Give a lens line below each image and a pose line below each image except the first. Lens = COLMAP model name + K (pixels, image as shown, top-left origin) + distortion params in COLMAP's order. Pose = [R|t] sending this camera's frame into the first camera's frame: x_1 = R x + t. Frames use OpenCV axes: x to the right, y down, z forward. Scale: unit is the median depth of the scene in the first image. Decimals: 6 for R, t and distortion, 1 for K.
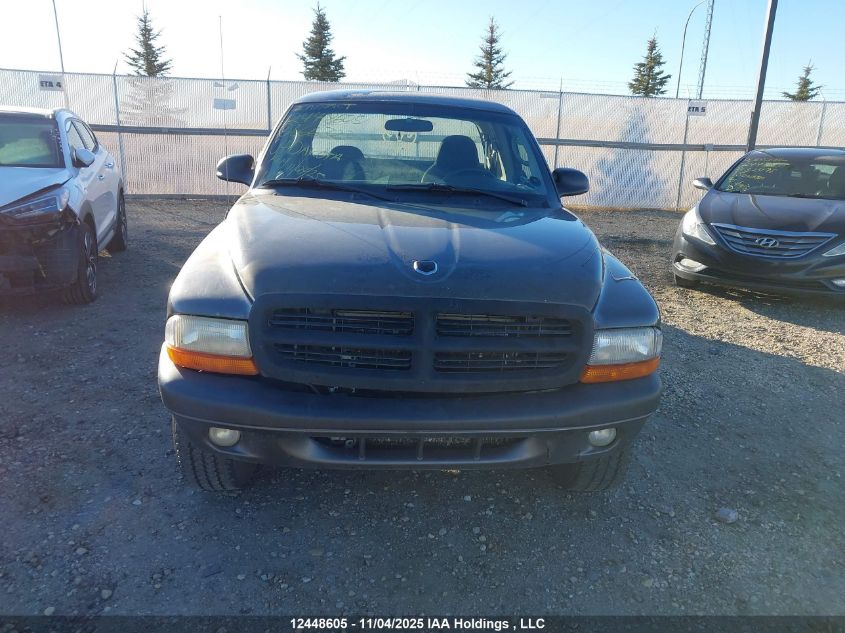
lens RADIAL K [[648.4, 0, 422.0], [0, 648.4, 307.1], [0, 0, 1]] dist [0.007574, -0.001695]
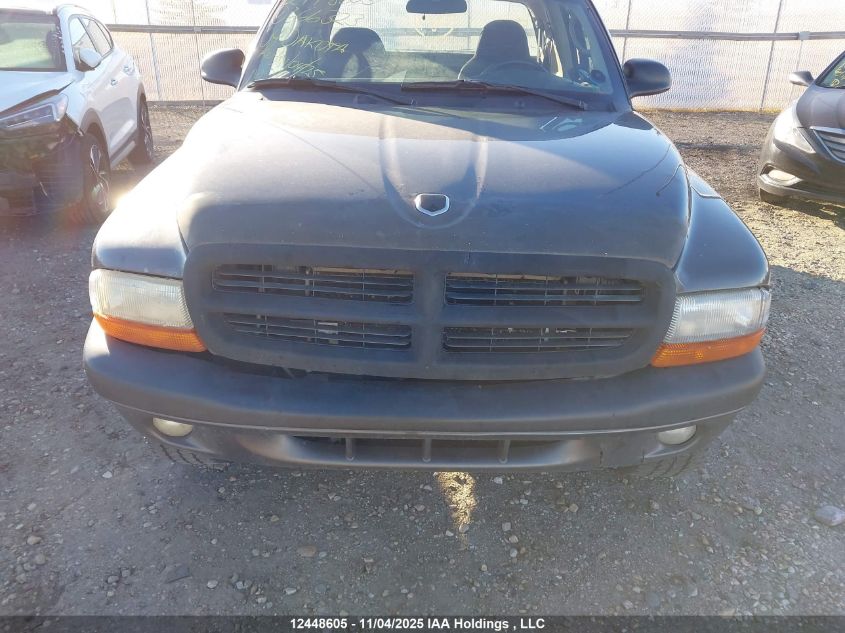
lens RADIAL K [[648.4, 0, 422.0], [0, 648.4, 307.1], [0, 0, 1]] dist [0.007574, -0.001695]
pose [[0.996463, 0.012837, -0.083048, 0.042811], [-0.001053, 0.990093, 0.140406, -0.039429], [0.084028, -0.139822, 0.986605, 0.235318]]
